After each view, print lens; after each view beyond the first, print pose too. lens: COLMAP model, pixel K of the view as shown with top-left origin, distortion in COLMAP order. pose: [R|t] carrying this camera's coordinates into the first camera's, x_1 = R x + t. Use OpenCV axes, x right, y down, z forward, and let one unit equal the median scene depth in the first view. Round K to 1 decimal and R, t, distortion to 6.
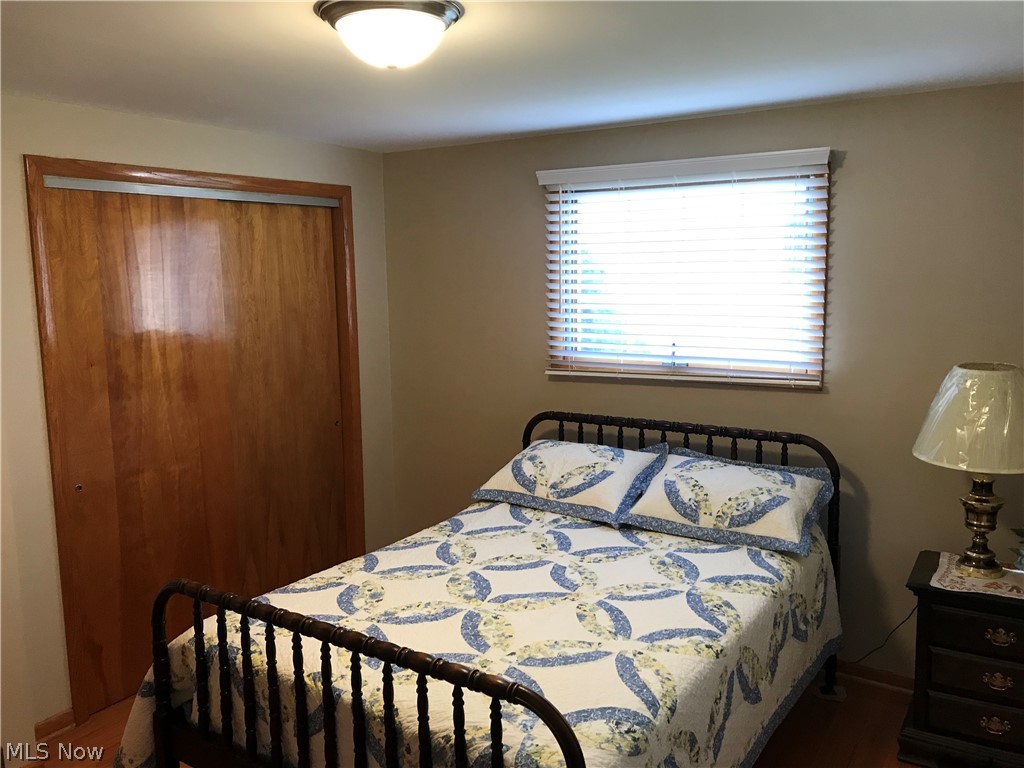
lens RADIAL K [[839.6, 0, 500.4], [0, 839.6, 382.7], [0, 0, 1]] dist [0.091724, -0.165866]
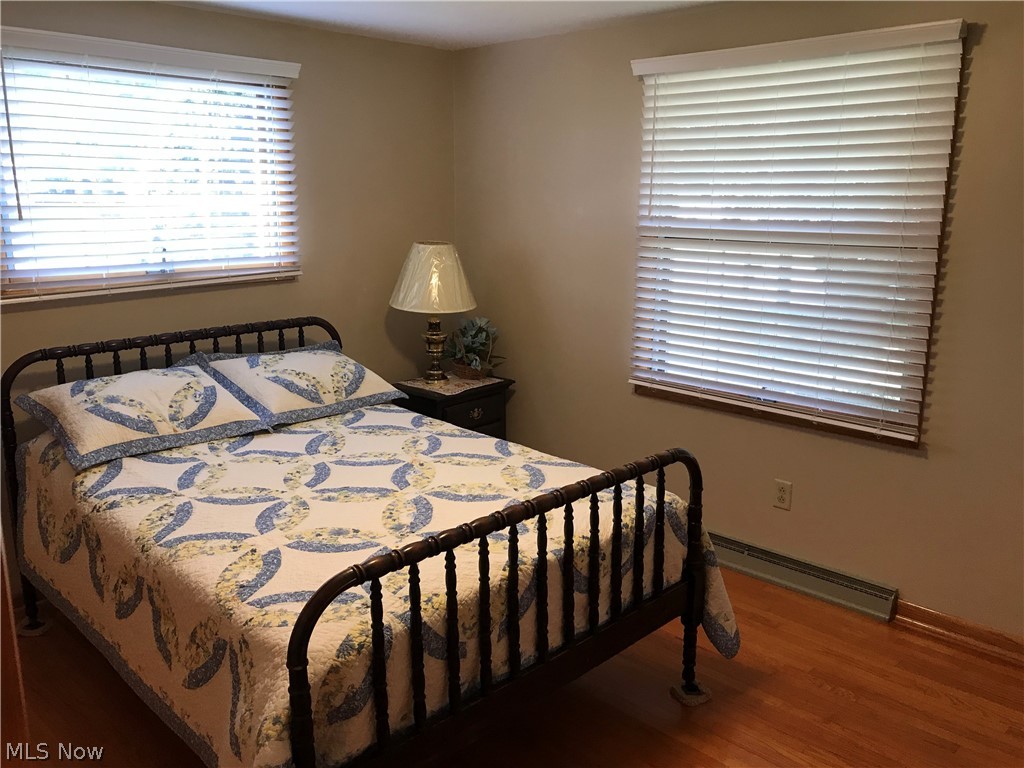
lens RADIAL K [[839.6, 0, 500.4], [0, 839.6, 382.7], [0, 0, 1]] dist [0.091724, -0.165866]
pose [[0.204491, -0.205582, 0.957037, -0.799037], [0.135535, 0.974226, 0.180314, -0.026668], [-0.969440, 0.092839, 0.227084, 0.553947]]
